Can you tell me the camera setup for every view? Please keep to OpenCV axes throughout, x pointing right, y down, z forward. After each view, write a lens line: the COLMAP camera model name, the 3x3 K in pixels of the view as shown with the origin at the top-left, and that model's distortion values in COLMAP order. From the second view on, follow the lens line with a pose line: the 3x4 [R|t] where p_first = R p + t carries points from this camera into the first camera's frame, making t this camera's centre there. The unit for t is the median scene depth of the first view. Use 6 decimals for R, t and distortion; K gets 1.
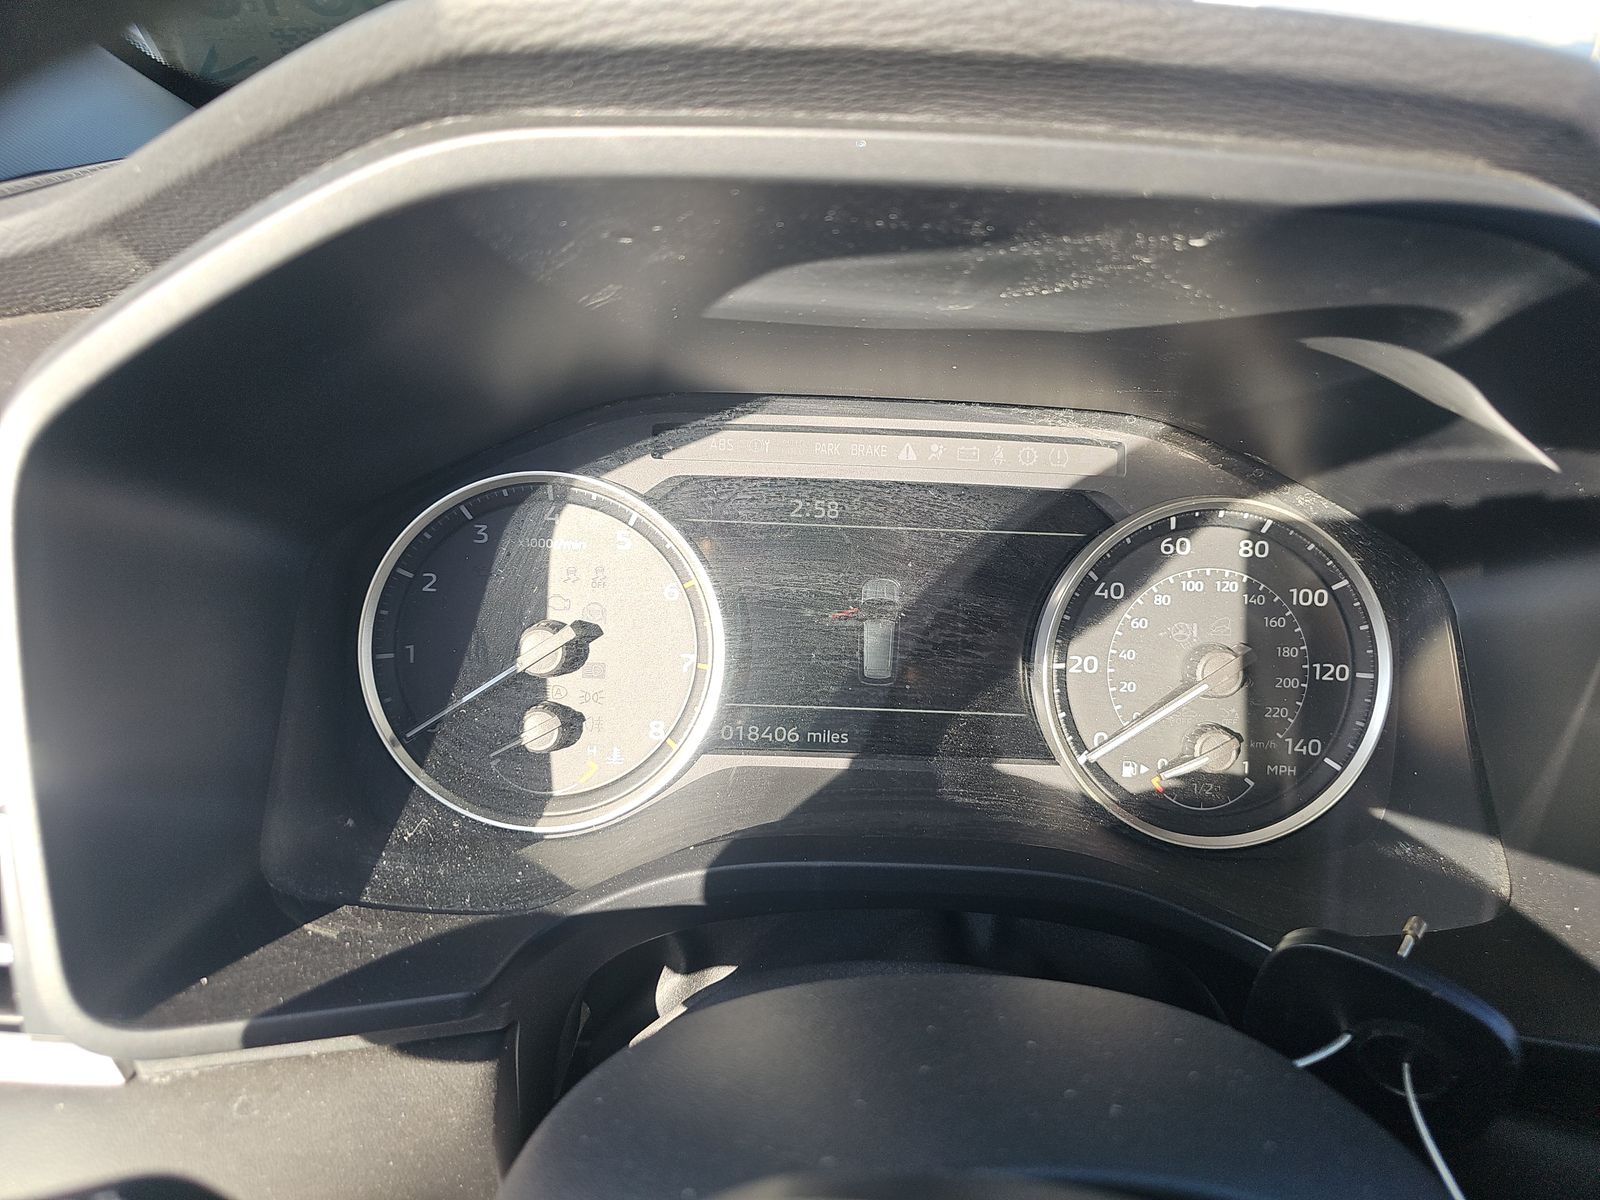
lens RADIAL K [[1069.2, 0, 798.2], [0, 1069.2, 602.4], [0, 0, 1]] dist [0.027712, -0.000585]
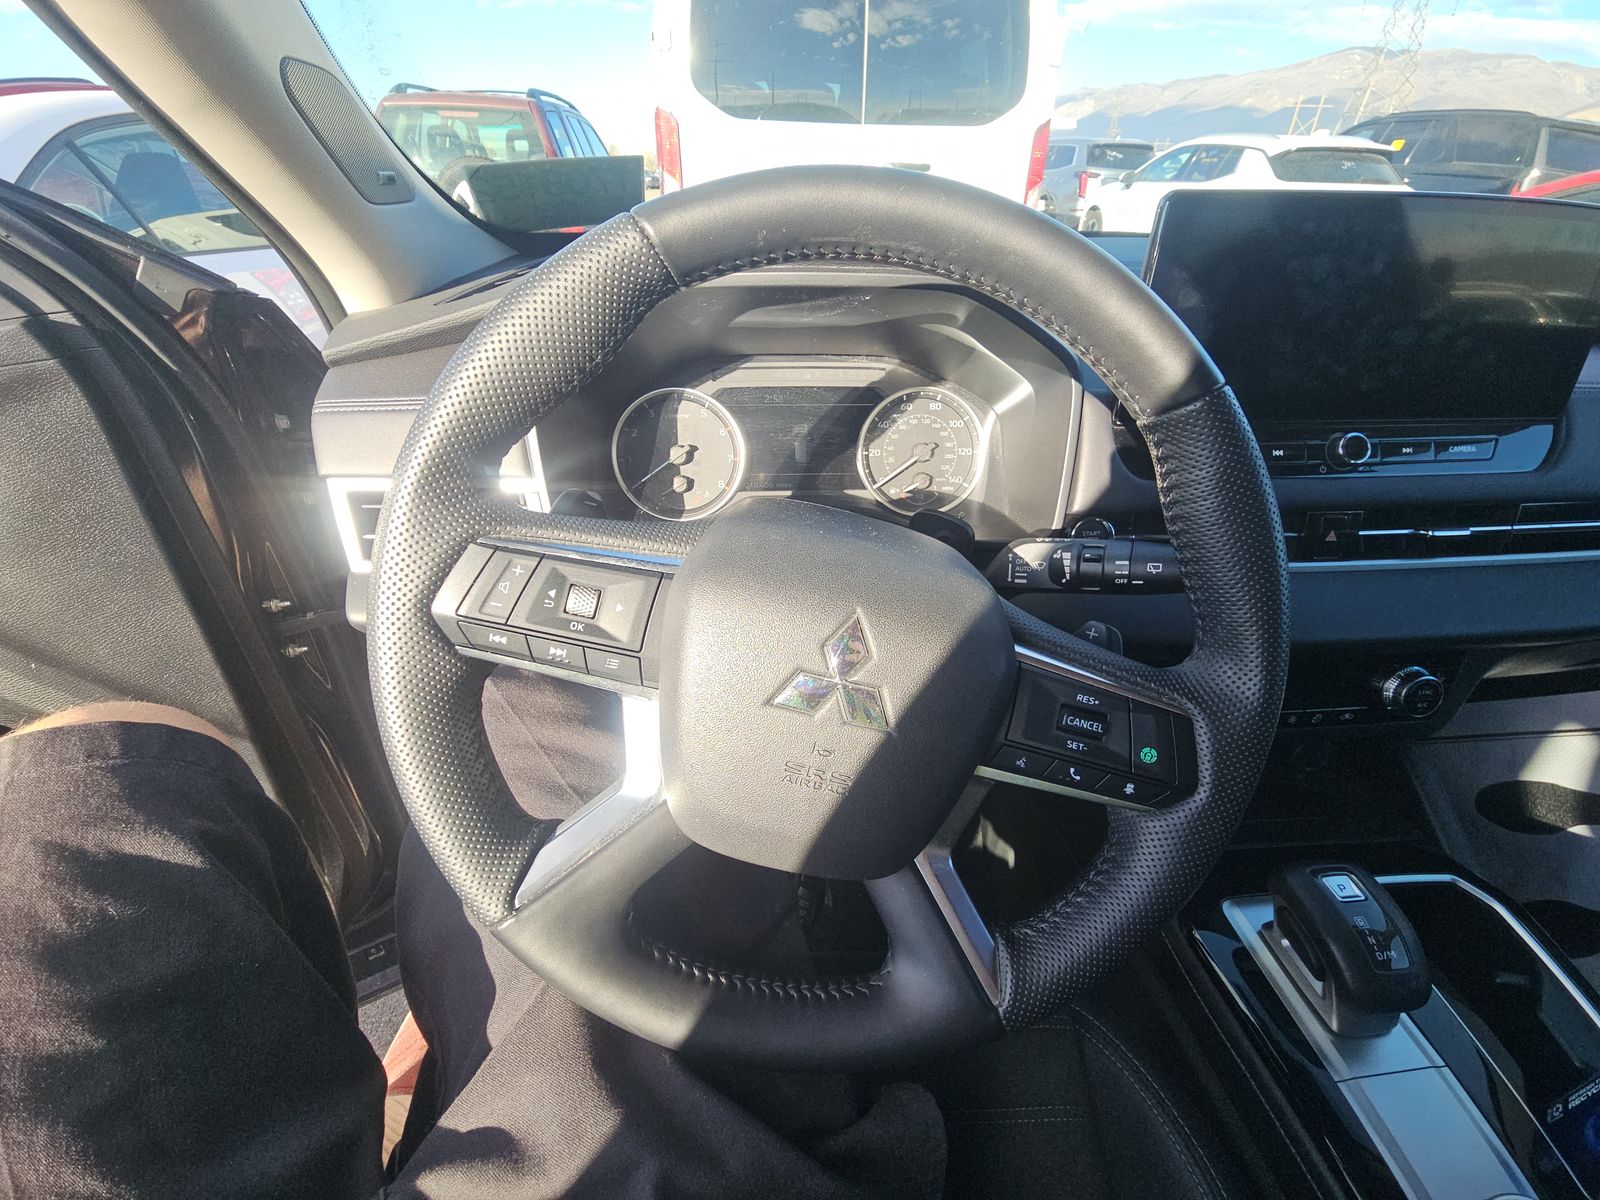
lens RADIAL K [[644.7, 0, 805.4], [0, 644.7, 595.6], [0, 0, 1]] dist [-0.001061, 0.000009]
pose [[0.998155, -0.056118, 0.023161, 0.030802], [0.052487, 0.989416, 0.135279, 0.193483], [-0.030508, -0.133814, 0.990537, -0.700729]]
